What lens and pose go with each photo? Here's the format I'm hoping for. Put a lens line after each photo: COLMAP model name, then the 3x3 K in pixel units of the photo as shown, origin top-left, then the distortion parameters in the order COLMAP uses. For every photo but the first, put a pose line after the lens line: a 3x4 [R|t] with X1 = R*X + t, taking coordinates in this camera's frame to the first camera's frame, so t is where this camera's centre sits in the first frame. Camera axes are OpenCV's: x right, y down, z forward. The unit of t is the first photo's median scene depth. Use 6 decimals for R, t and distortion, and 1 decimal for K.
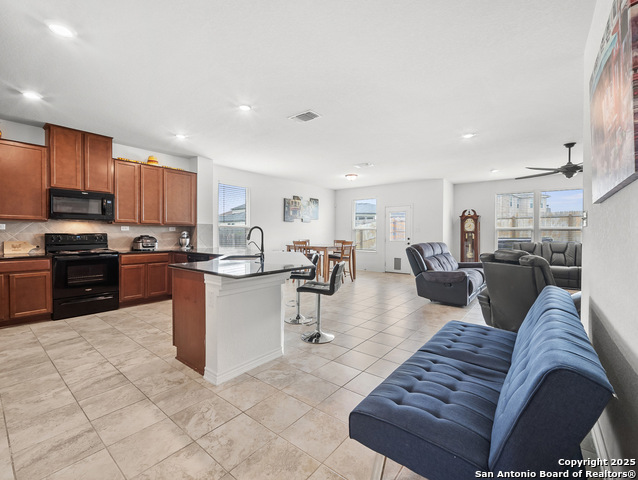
lens RADIAL K [[283.9, 0, 318.1], [0, 283.9, 231.2], [0, 0, 1]] dist [-0.021352, 0.009804]
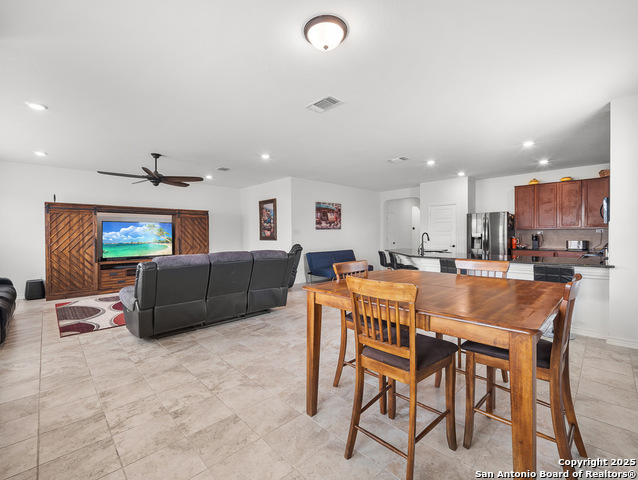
lens RADIAL K [[280.9, 0, 317.1], [0, 280.9, 238.3], [0, 0, 1]] dist [-0.014893, 0.000495]
pose [[-0.991222, 0.000176, 0.132210, 0.130521], [0.000693, 0.999992, 0.003860, 0.005927], [-0.132209, 0.003918, -0.991214, 1.850766]]
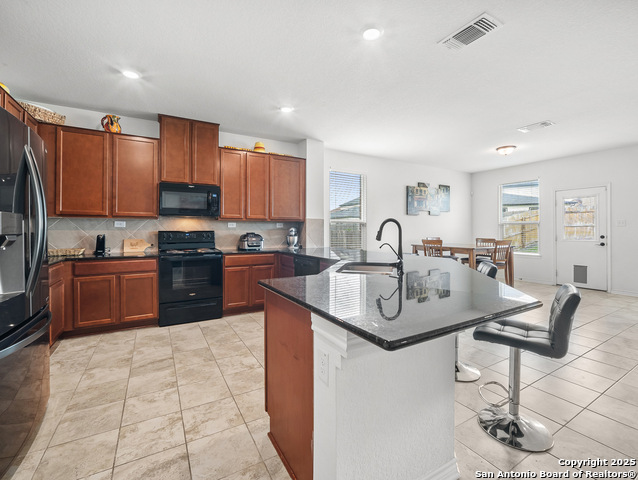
lens RADIAL K [[283.9, 0, 318.1], [0, 283.9, 231.2], [0, 0, 1]] dist [-0.021352, 0.009804]
pose [[0.930967, -0.001421, -0.365100, -0.095396], [0.006496, 0.999899, 0.012673, 0.000304], [0.365045, -0.014170, 0.930882, 0.249836]]
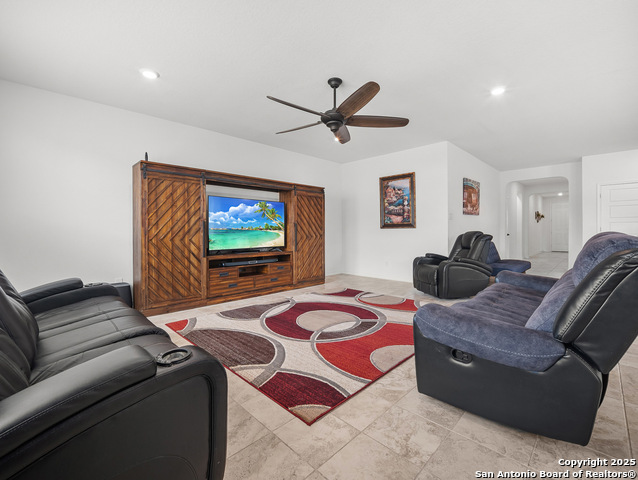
lens RADIAL K [[283.9, 0, 318.1], [0, 283.9, 231.2], [0, 0, 1]] dist [-0.021352, 0.009804]
pose [[-0.993655, -0.002001, 0.112455, 0.802963], [-0.002878, 0.999967, -0.007640, 0.045052], [-0.112436, -0.007915, -0.993627, 1.561033]]
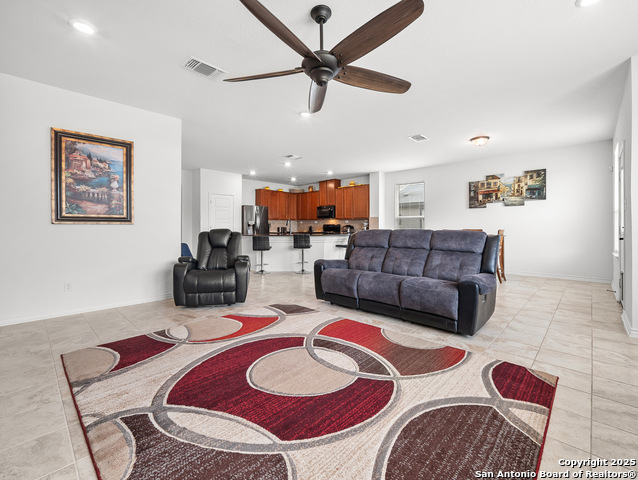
lens RADIAL K [[283.9, 0, 318.1], [0, 283.9, 231.2], [0, 0, 1]] dist [-0.021352, 0.009804]
pose [[-0.099249, 0.007057, -0.995038, 1.263410], [0.008744, 0.999942, 0.006219, 0.041777], [0.995024, -0.008084, -0.099305, 0.973399]]
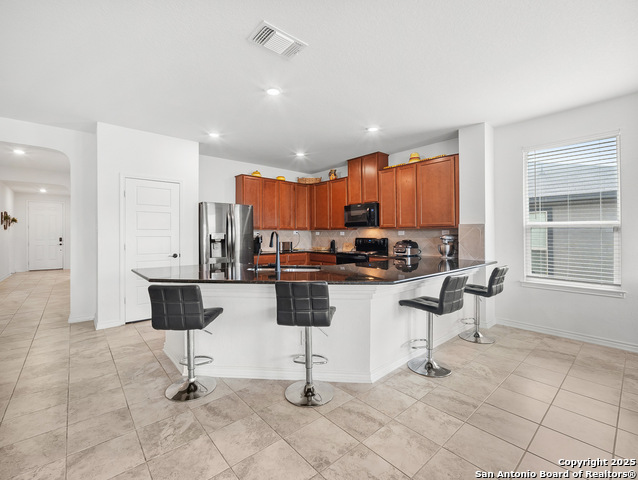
lens RADIAL K [[283.9, 0, 318.1], [0, 283.9, 231.2], [0, 0, 1]] dist [-0.021352, 0.009804]
pose [[-0.180064, -0.017783, -0.983494, 0.374581], [0.009285, 0.999761, -0.019777, 0.001505], [0.983611, -0.012693, -0.179856, 0.865734]]
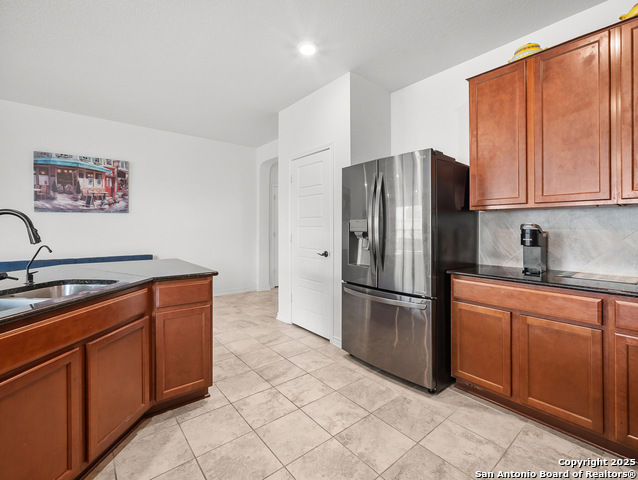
lens RADIAL K [[283.9, 0, 318.1], [0, 283.9, 231.2], [0, 0, 1]] dist [-0.021352, 0.009804]
pose [[-0.980668, -0.011245, 0.195357, -0.488908], [-0.010599, 0.999934, 0.004352, 0.001926], [-0.195393, 0.002198, -0.980723, 0.879929]]
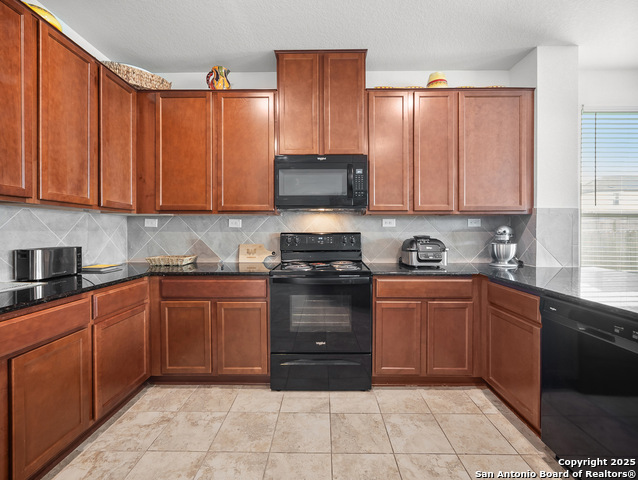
lens RADIAL K [[283.9, 0, 318.1], [0, 283.9, 231.2], [0, 0, 1]] dist [-0.021352, 0.009804]
pose [[0.612949, -0.001380, -0.790121, -0.328751], [0.010741, 0.999921, 0.006586, 0.001253], [0.790049, -0.012524, 0.612916, 0.542981]]
